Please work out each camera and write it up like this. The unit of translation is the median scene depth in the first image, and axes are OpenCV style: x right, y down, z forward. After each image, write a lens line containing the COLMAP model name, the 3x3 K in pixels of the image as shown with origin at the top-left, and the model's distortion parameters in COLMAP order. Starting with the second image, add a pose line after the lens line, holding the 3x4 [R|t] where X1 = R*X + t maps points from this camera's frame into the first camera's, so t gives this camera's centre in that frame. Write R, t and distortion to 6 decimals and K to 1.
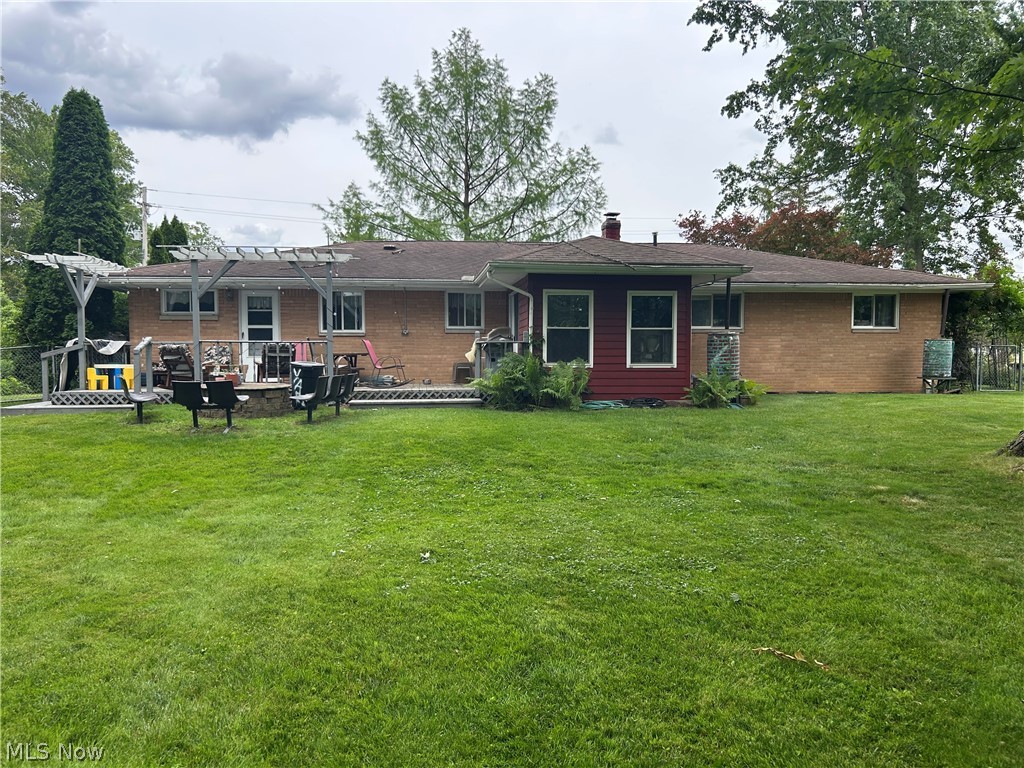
lens RADIAL K [[766.8, 0, 512.3], [0, 766.8, 382.8], [0, 0, 1]] dist [0.021360, -0.000388]
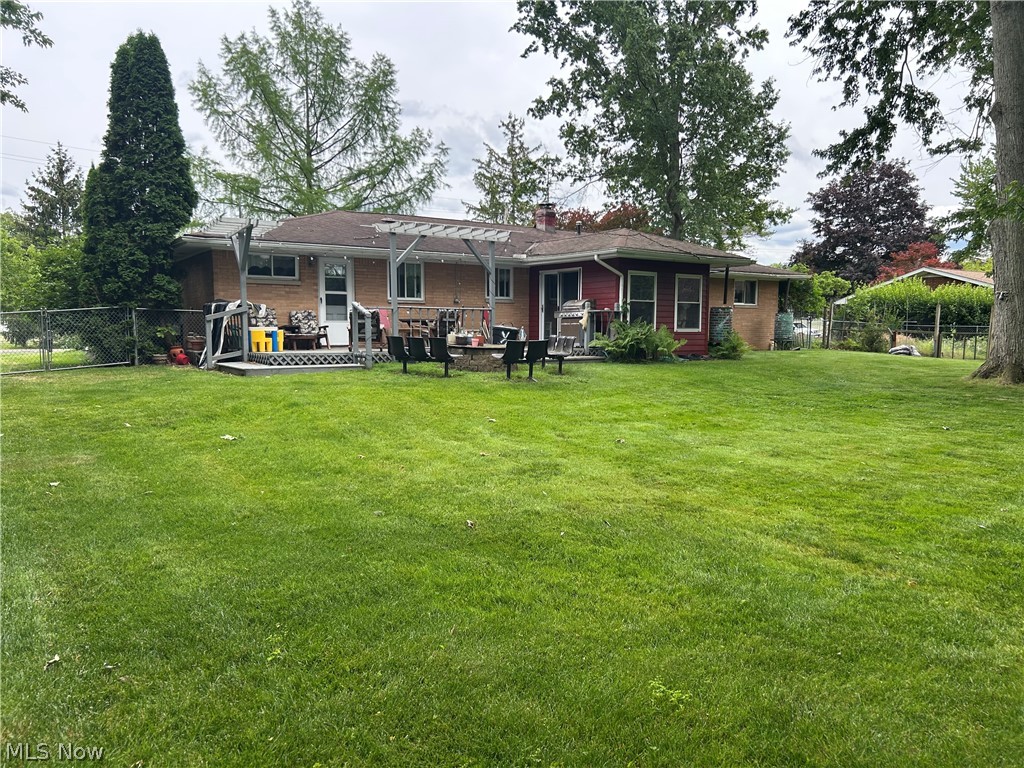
lens RADIAL K [[766.8, 0, 509.8], [0, 766.8, 387.3], [0, 0, 1]] dist [0.021360, -0.000388]
pose [[0.889818, -0.029822, 0.455339, -0.601778], [0.009406, 0.998849, 0.047037, 0.009637], [-0.456218, -0.037571, 0.889075, -0.054074]]
